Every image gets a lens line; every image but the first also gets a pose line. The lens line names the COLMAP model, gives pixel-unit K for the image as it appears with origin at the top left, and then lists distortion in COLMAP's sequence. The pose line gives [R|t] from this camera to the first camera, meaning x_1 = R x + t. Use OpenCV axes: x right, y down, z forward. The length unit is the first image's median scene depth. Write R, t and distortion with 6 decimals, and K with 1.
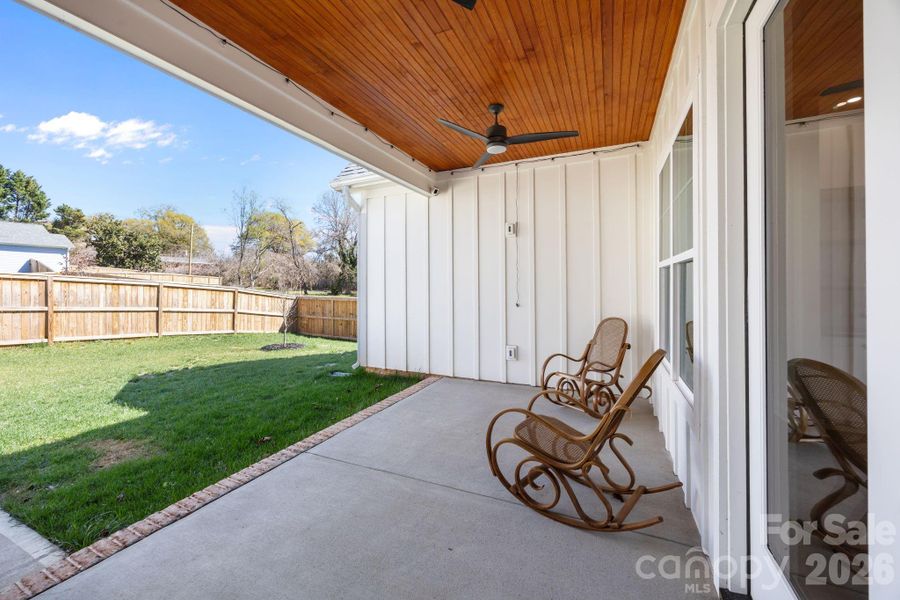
lens RADIAL K [[357.1, 0, 450.4], [0, 357.1, 281.0], [0, 0, 1]] dist [-0.000749, -0.000163]
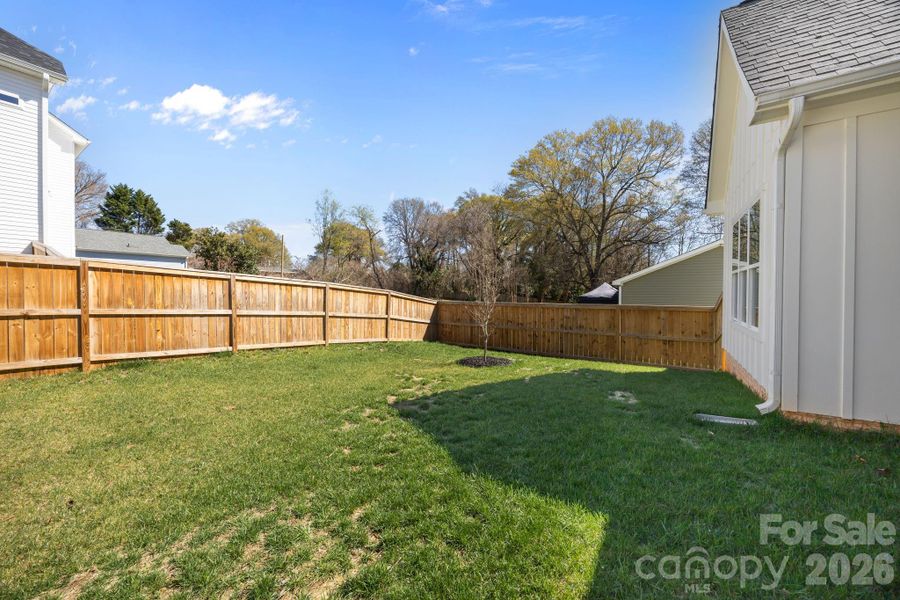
lens RADIAL K [[349.0, 0, 451.3], [0, 349.0, 292.5], [0, 0, 1]] dist [-0.000049, -0.000043]
pose [[0.990591, -0.001016, -0.136852, -0.363797], [0.002332, 0.999953, 0.009455, 0.017398], [0.136836, -0.009685, 0.990546, 0.175435]]
